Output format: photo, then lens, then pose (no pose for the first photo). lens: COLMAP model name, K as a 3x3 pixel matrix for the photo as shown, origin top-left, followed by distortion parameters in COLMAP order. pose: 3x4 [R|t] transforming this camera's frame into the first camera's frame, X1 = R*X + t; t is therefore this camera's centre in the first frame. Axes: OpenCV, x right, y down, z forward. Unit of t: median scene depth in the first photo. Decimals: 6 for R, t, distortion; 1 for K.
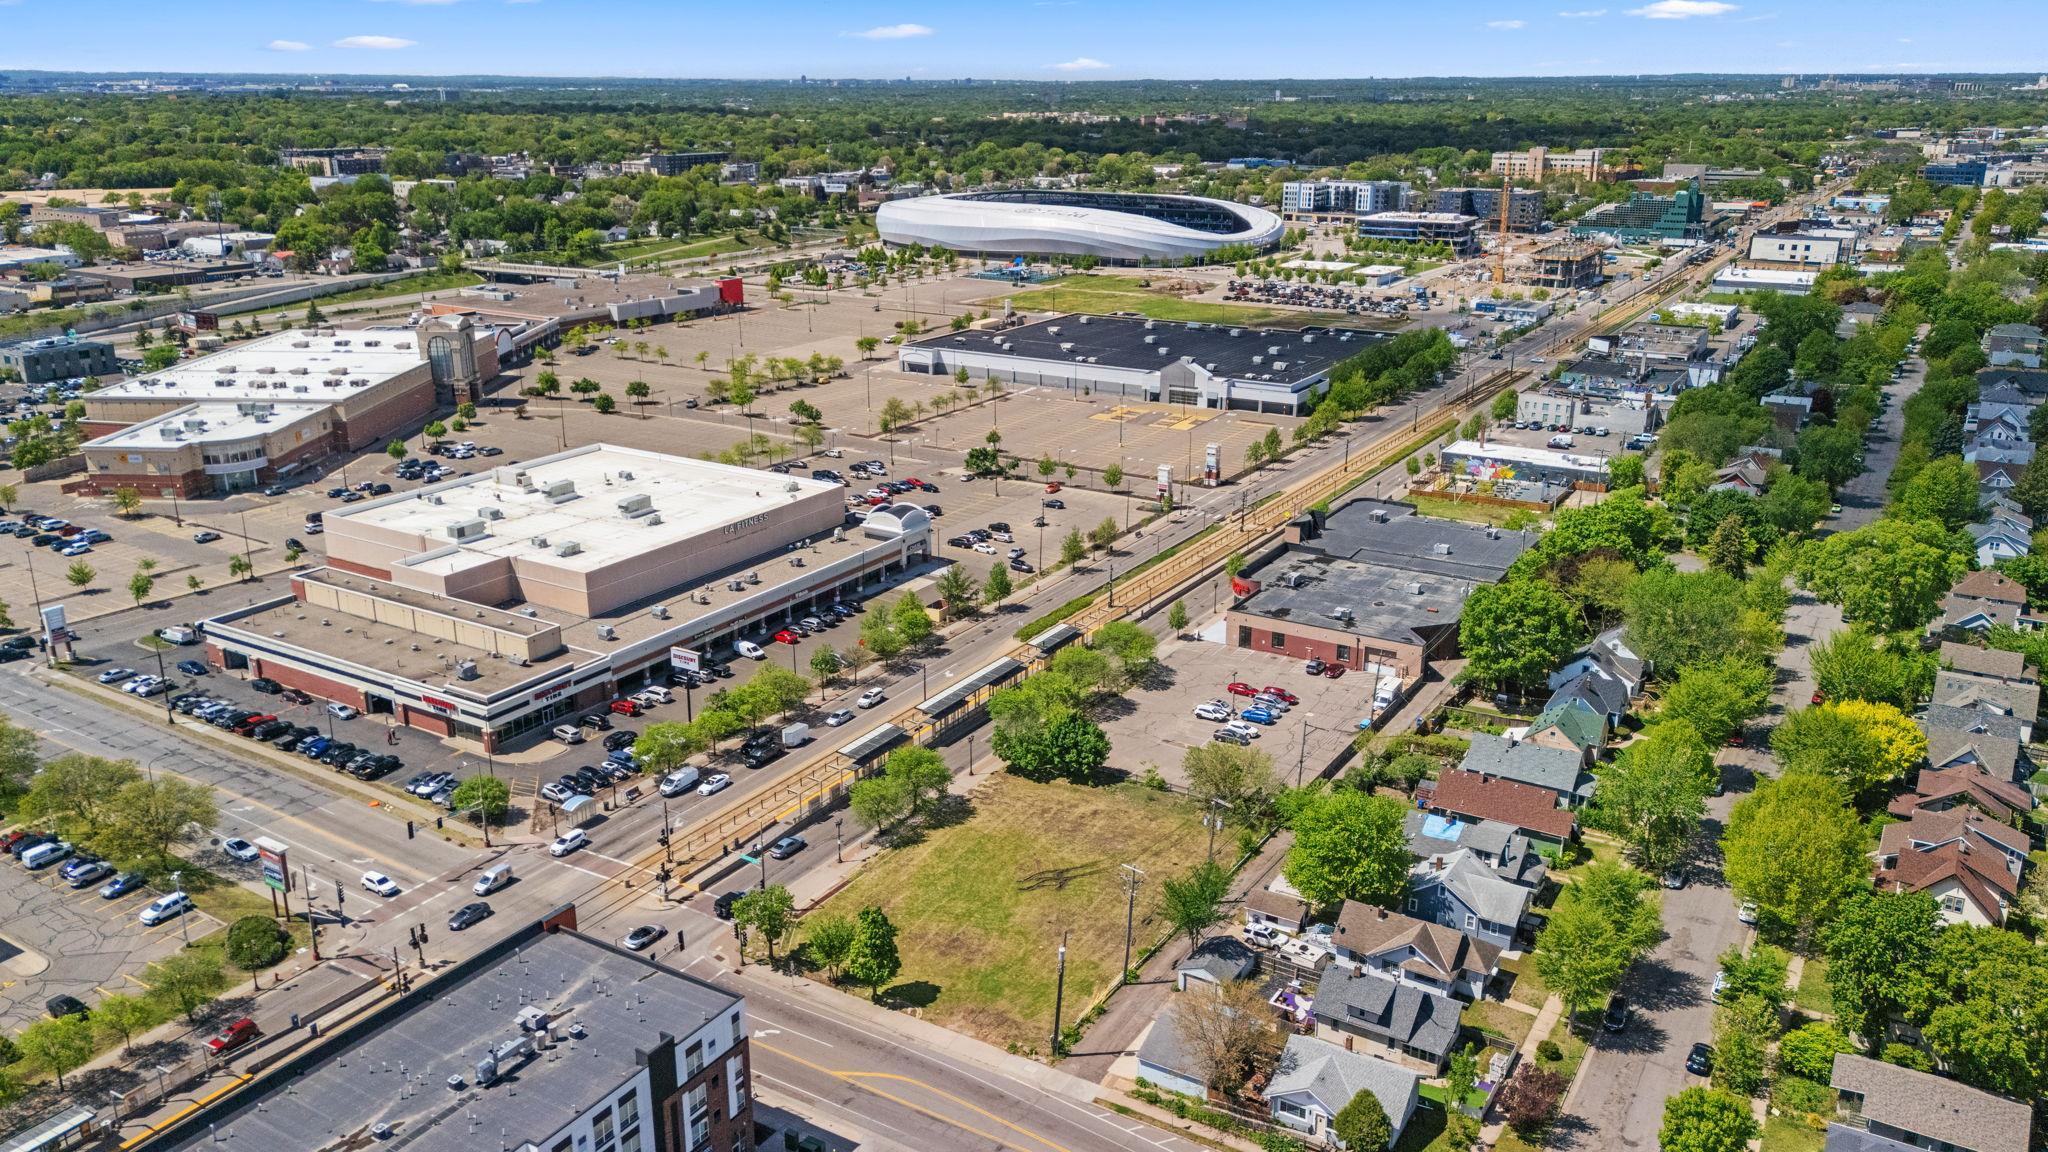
lens RADIAL K [[1526.9, 0, 1018.3], [0, 1526.9, 586.4], [0, 0, 1]] dist [0.131631, -0.197144]
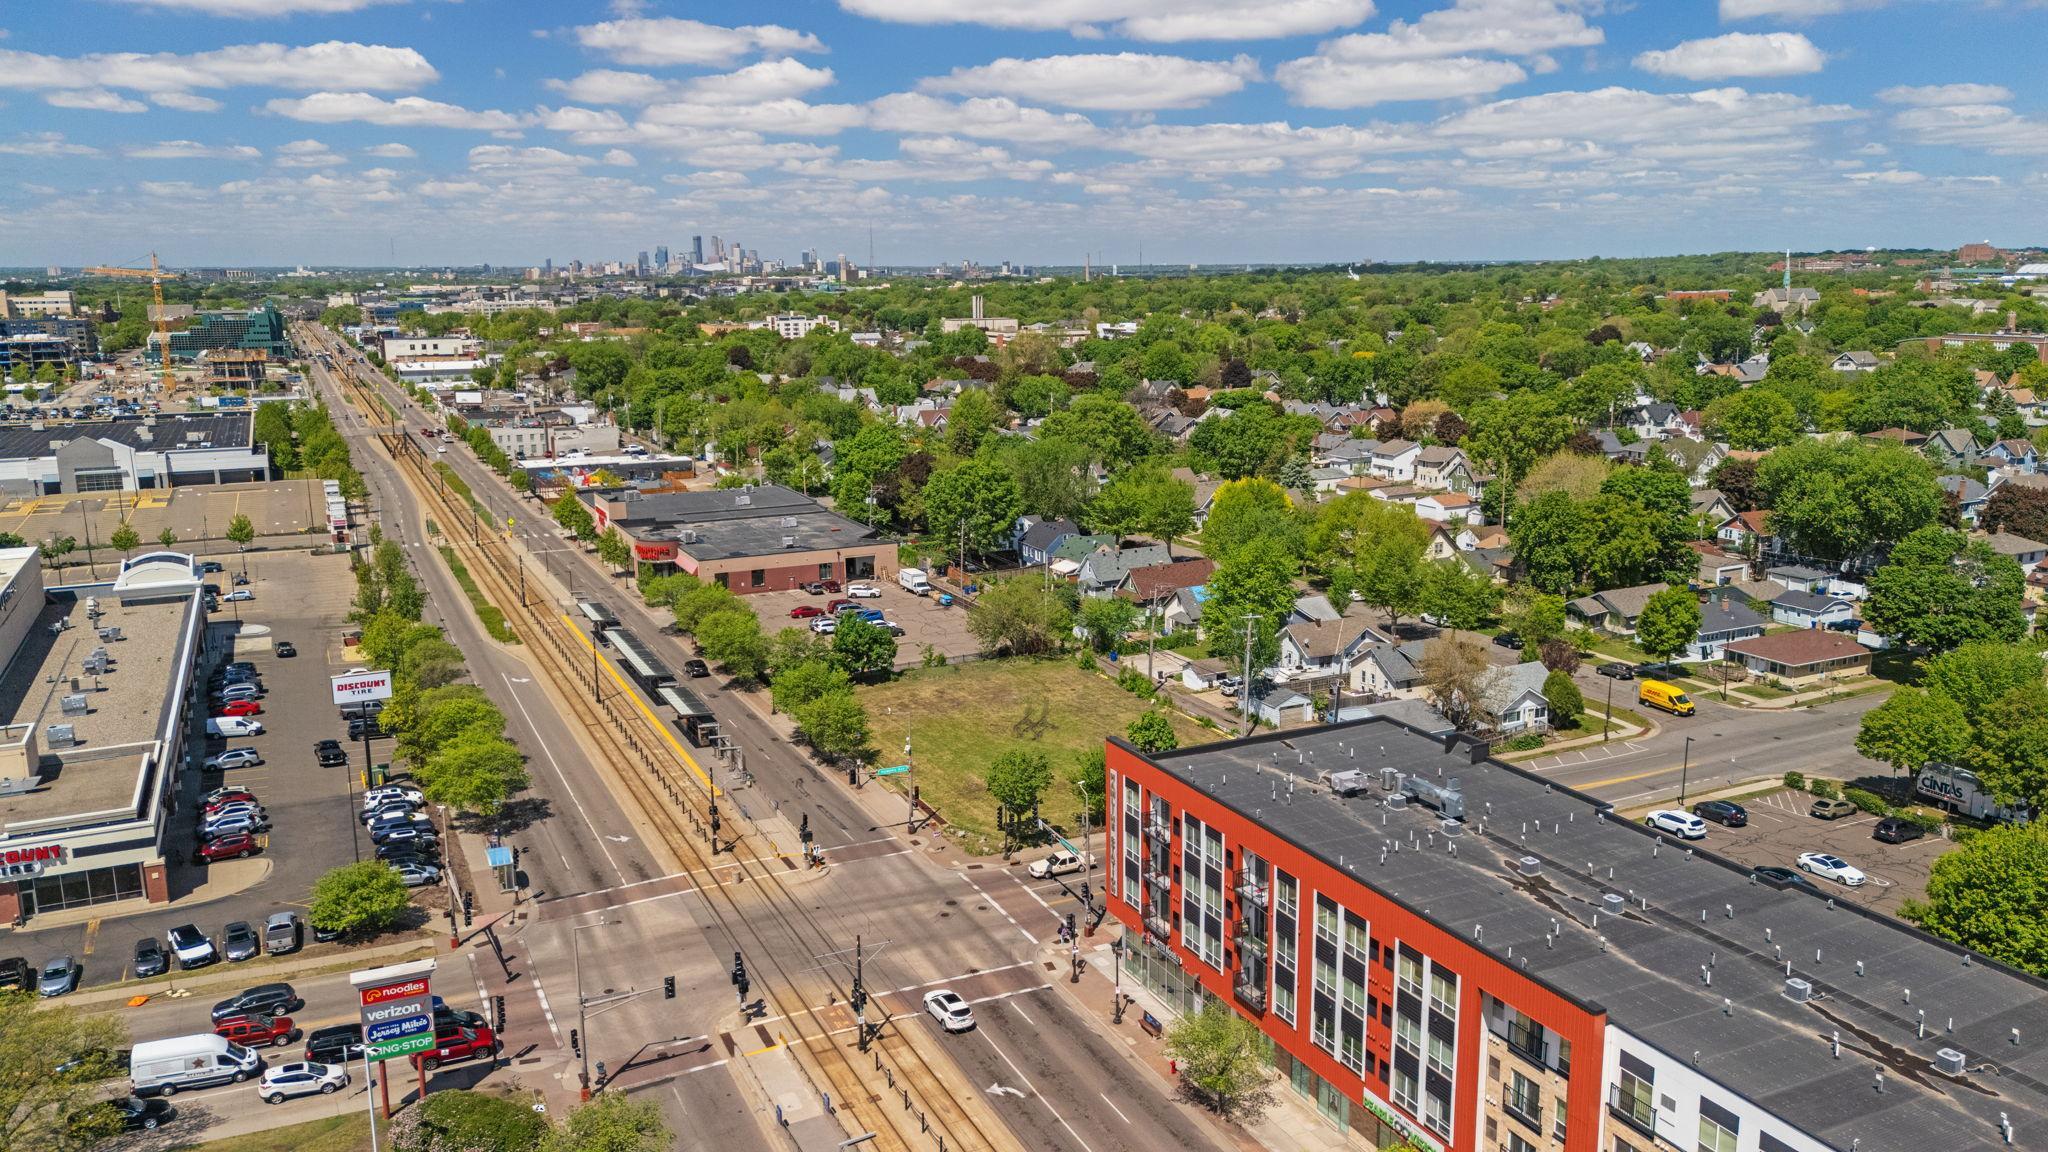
lens RADIAL K [[1494.2, 0, 1022.8], [0, 1494.2, 608.4], [0, 0, 1]] dist [0.085615, -0.086437]
pose [[0.534780, -0.193539, 0.822528, -0.525416], [0.272470, 0.960918, 0.048951, 0.053220], [-0.799857, 0.197936, 0.566613, 0.339160]]
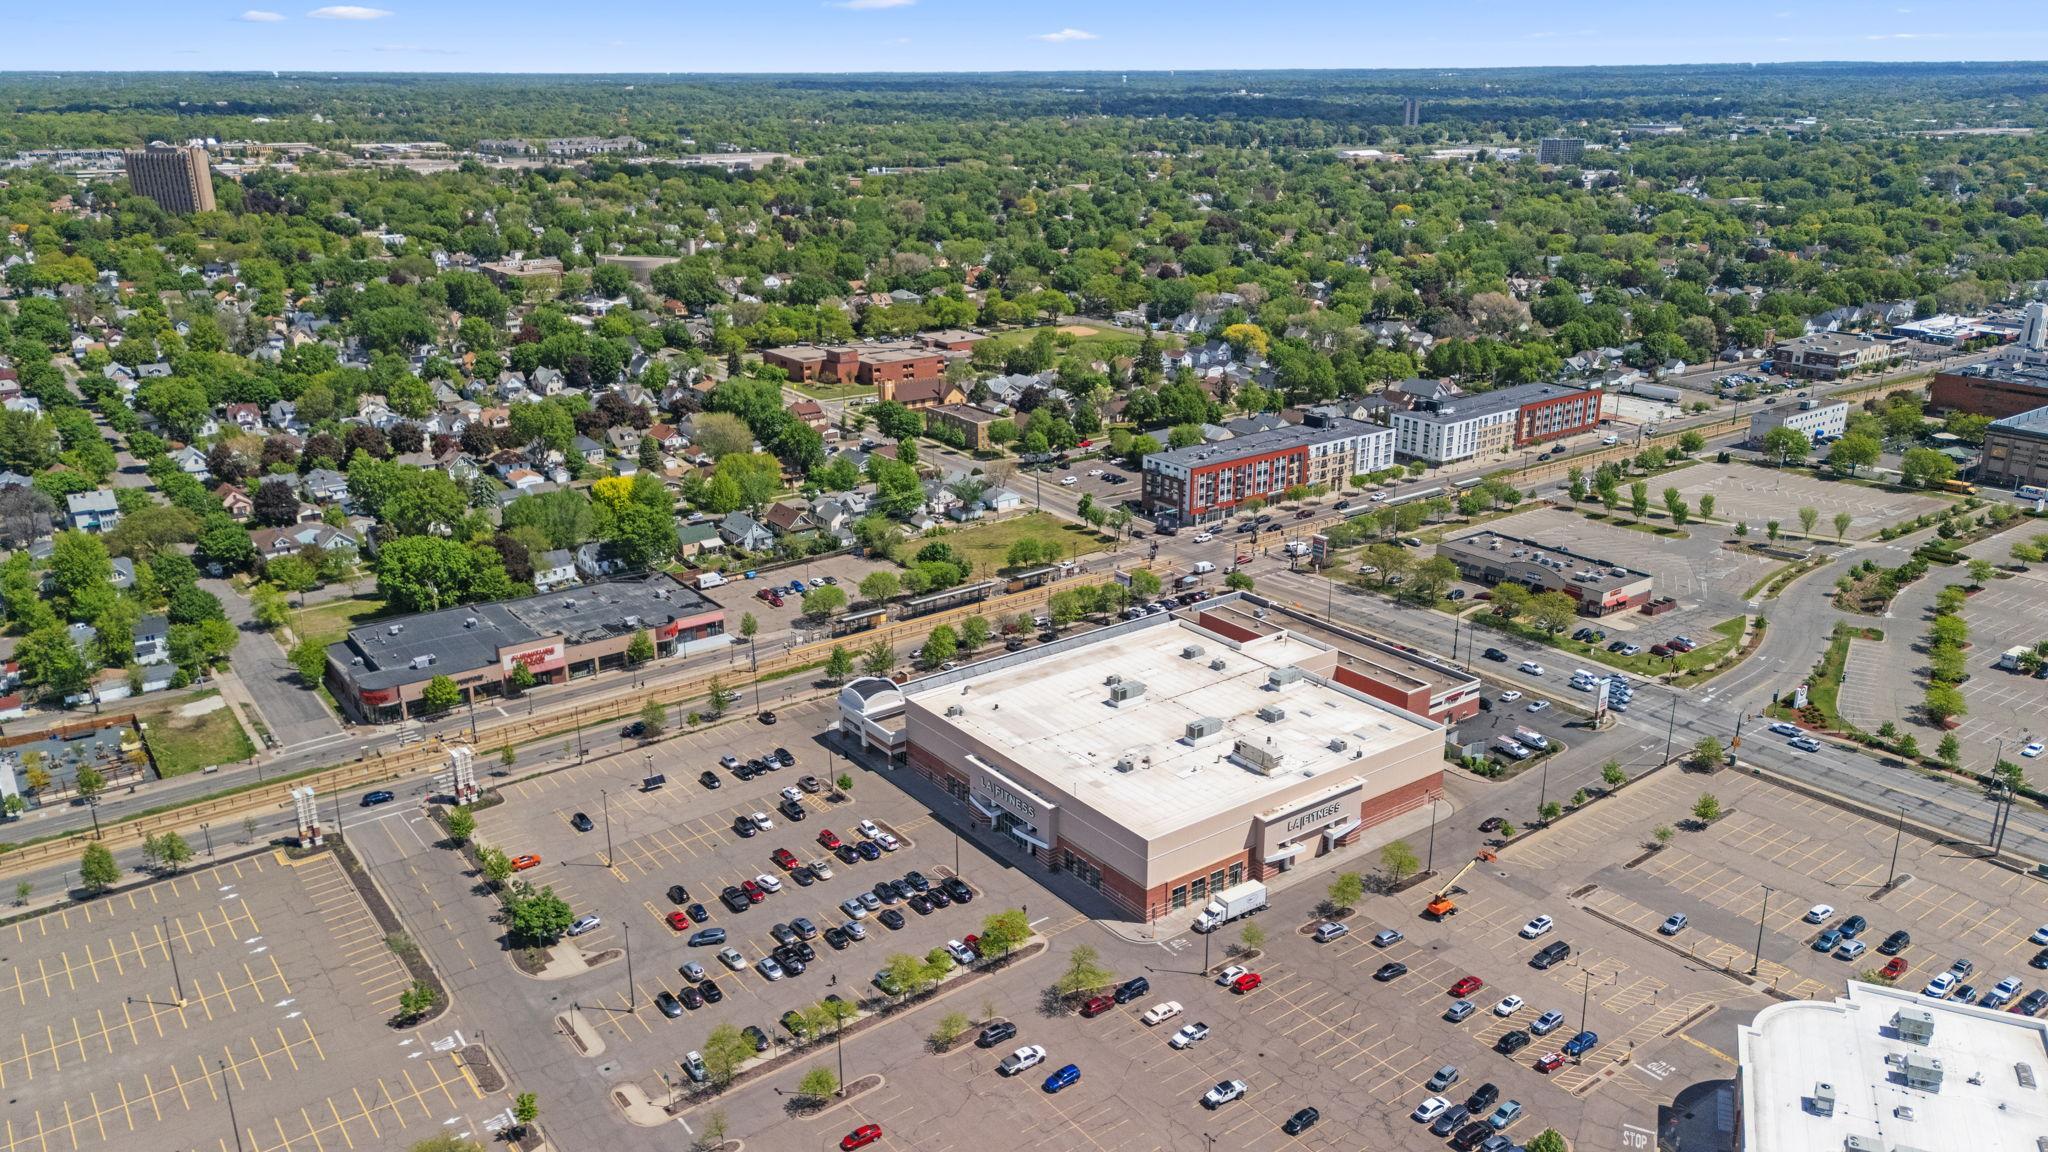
lens RADIAL K [[1452.7, 0, 1019.8], [0, 1452.7, 657.7], [0, 0, 1]] dist [0.085555, -0.063423]
pose [[-0.928853, -0.133960, 0.345378, -0.566606], [0.120001, 0.773248, 0.622645, -0.735432], [-0.350473, 0.619792, -0.702159, 1.880595]]
